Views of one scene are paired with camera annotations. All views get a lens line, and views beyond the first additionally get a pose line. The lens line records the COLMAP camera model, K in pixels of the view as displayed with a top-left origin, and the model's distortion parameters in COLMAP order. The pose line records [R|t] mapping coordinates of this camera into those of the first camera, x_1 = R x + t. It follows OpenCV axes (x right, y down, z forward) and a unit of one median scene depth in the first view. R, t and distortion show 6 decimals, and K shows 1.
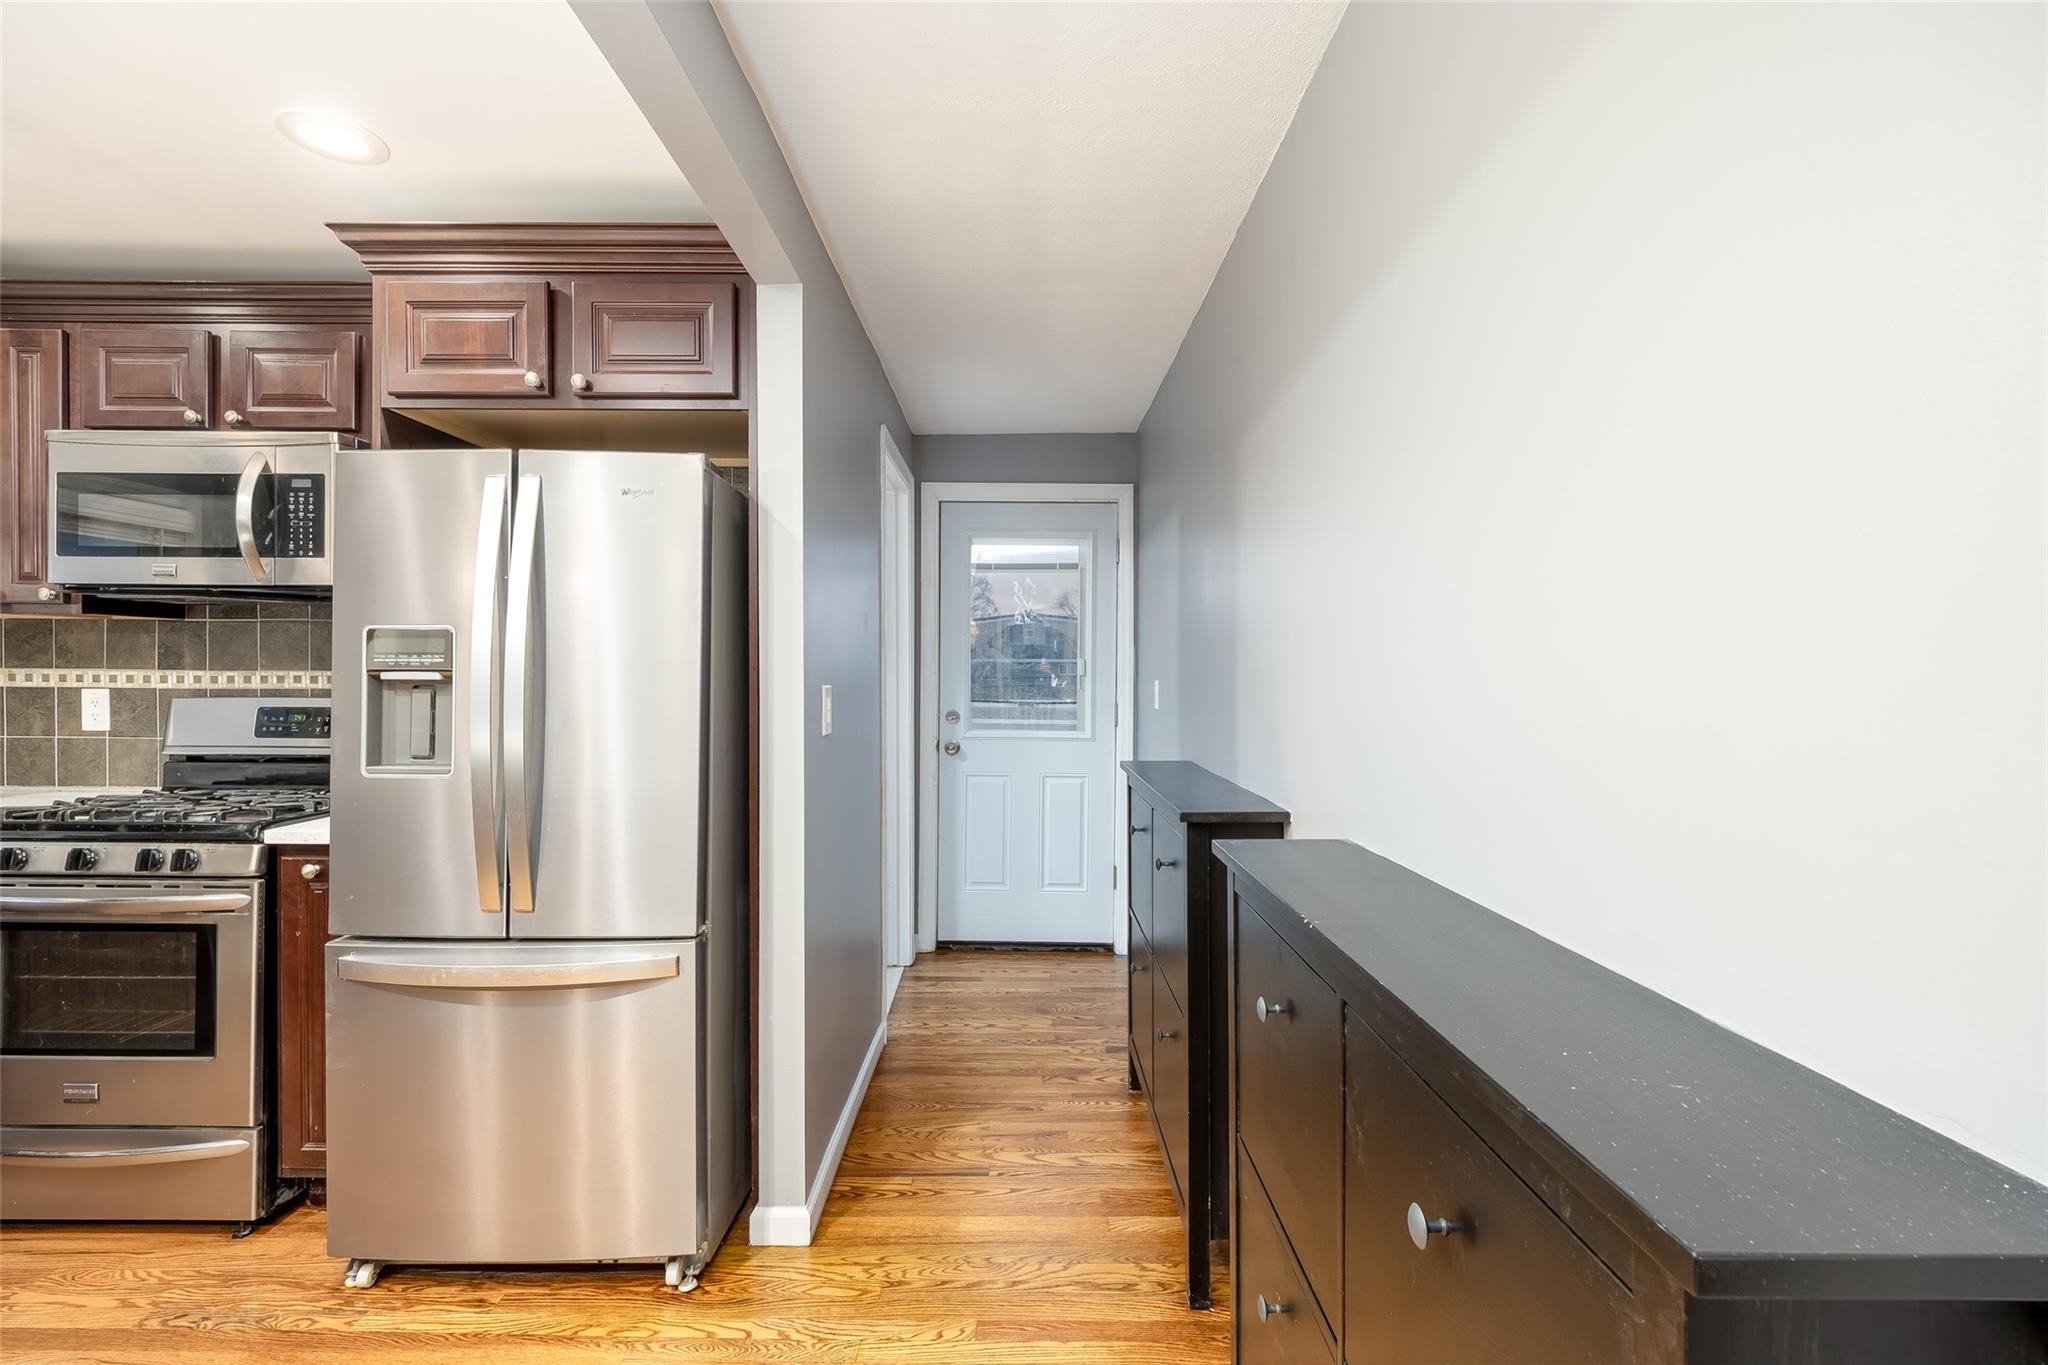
lens RADIAL K [[931.8, 0, 1011.1], [0, 931.8, 680.2], [0, 0, 1]] dist [-0.003751, 0.000888]
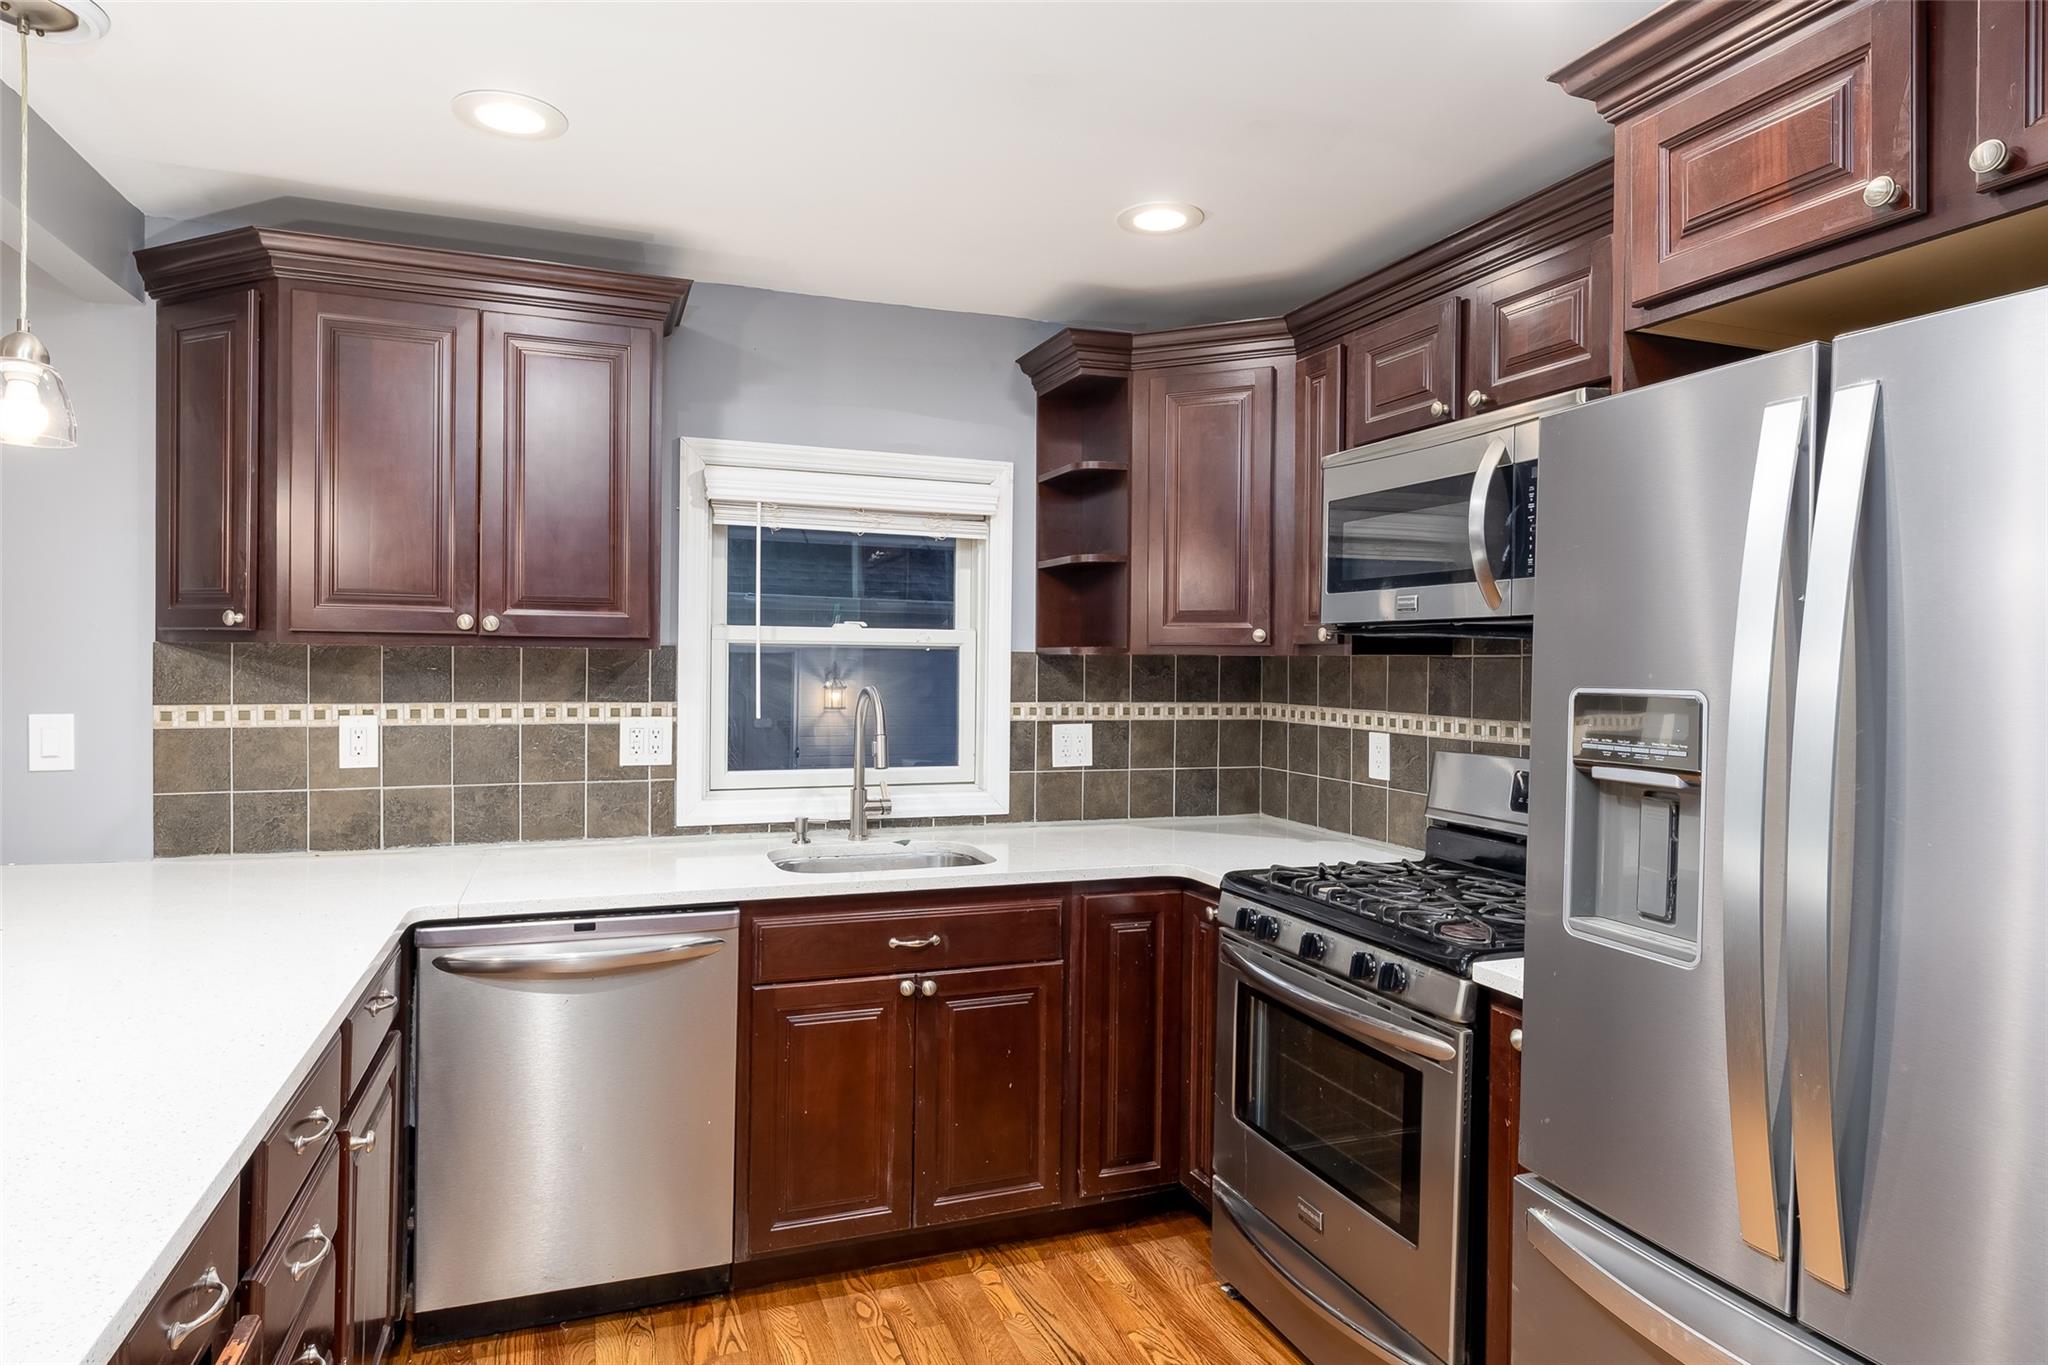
lens RADIAL K [[1141.6, 0, 1016.1], [0, 1141.6, 675.3], [0, 0, 1]] dist [-0.002998, 0.001984]
pose [[0.374336, 0.006617, -0.927269, -0.106845], [-0.013820, 0.999903, 0.001556, -0.052608], [0.927190, 0.012232, 0.374391, 0.308191]]
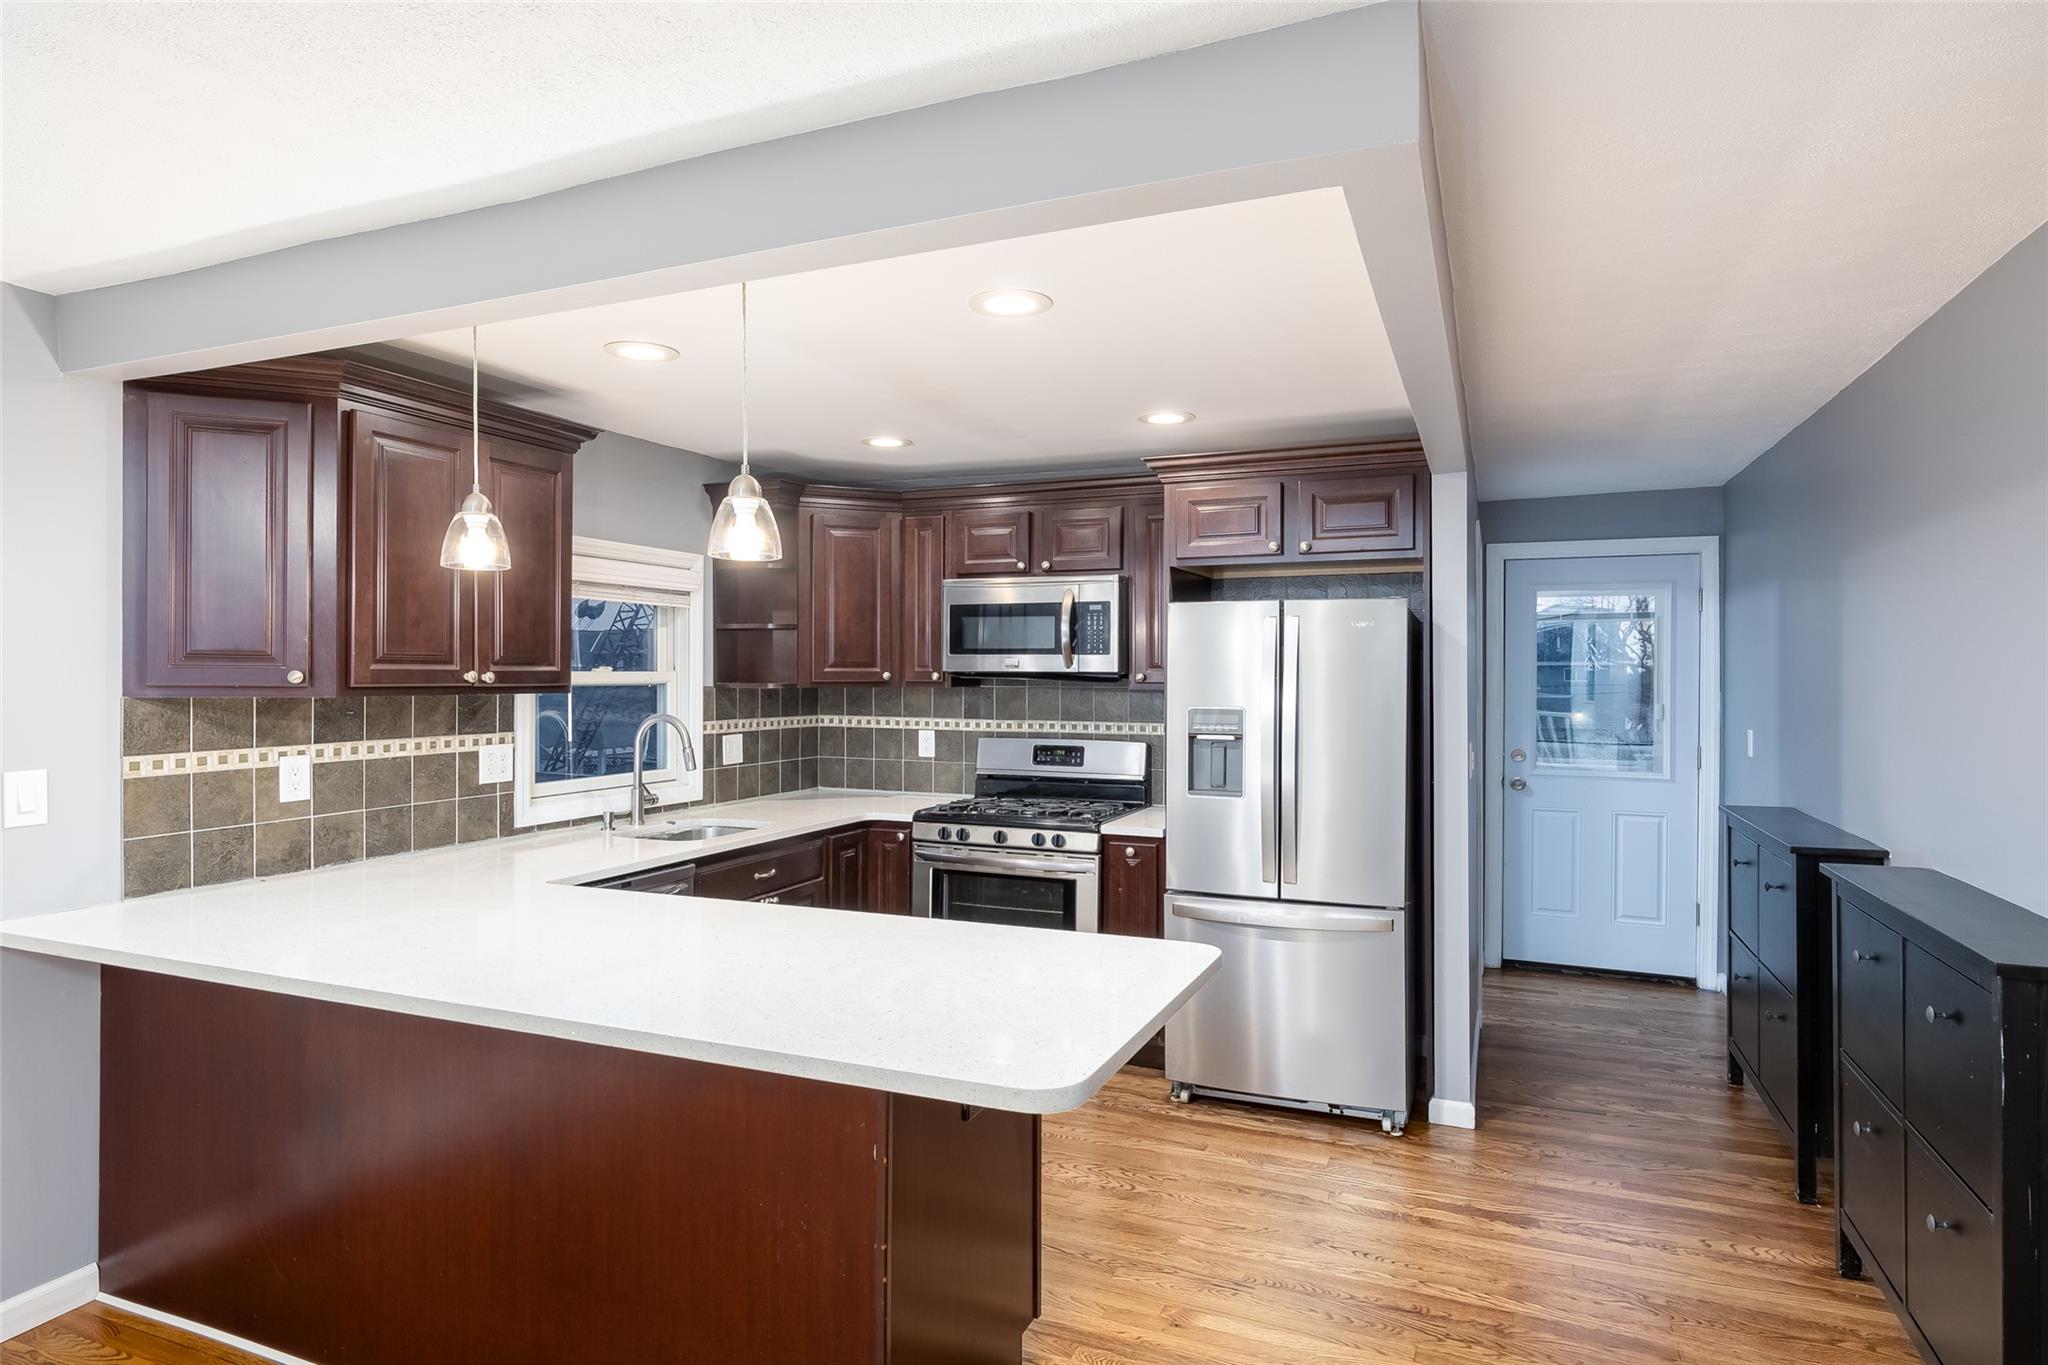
lens RADIAL K [[1122.9, 0, 923.0], [0, 1122.9, 685.3], [0, 0, 1]] dist [0.004886, -0.002550]
pose [[0.899178, -0.002946, -0.437572, -0.194418], [0.004853, 0.999983, 0.003240, -0.087690], [0.437555, -0.005037, 0.899177, -0.850429]]
